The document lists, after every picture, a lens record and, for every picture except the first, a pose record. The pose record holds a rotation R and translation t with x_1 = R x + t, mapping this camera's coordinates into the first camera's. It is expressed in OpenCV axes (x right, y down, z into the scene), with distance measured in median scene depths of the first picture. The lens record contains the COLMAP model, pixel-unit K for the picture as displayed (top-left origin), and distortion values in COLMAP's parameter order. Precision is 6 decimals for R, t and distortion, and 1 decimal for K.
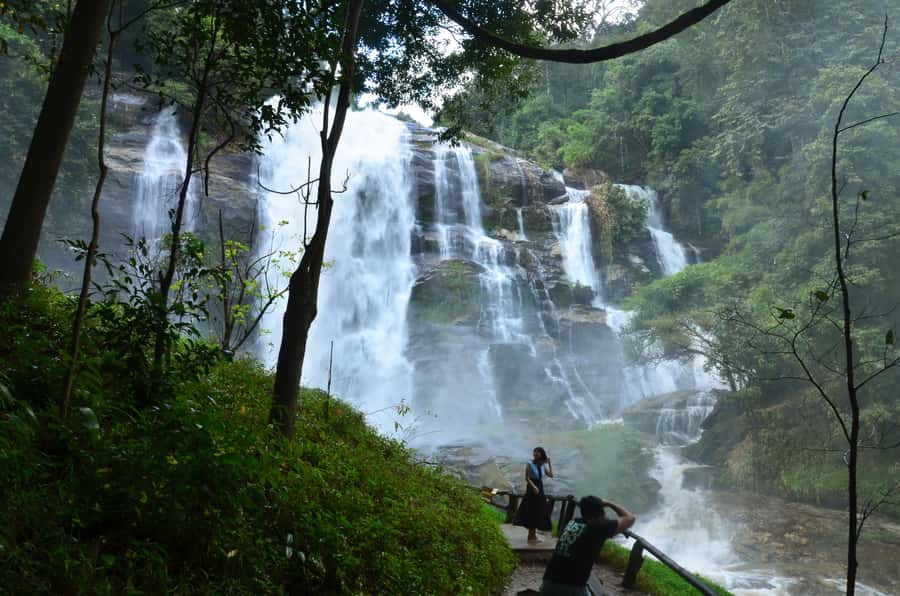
lens RADIAL K [[741.1, 0, 450.0], [0, 741.1, 298.0], [0, 0, 1]] dist [-0.053150, -0.004852]
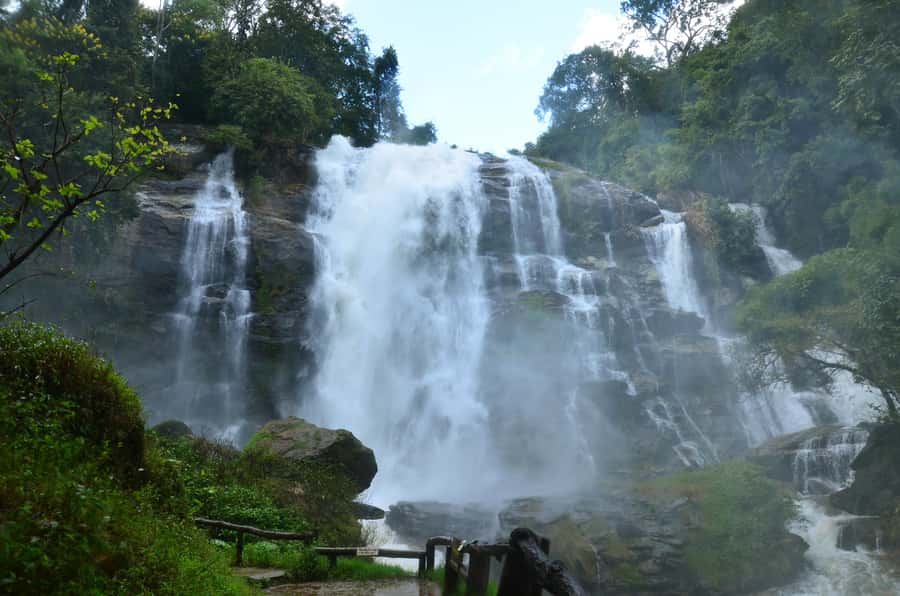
lens RADIAL K [[741.1, 0, 450.0], [0, 741.1, 298.0], [0, 0, 1]] dist [-0.053150, -0.004852]
pose [[0.988183, -0.063224, -0.139633, 0.027489], [0.050327, 0.994296, -0.094036, 0.031470], [0.144782, 0.085897, 0.985728, 0.111888]]
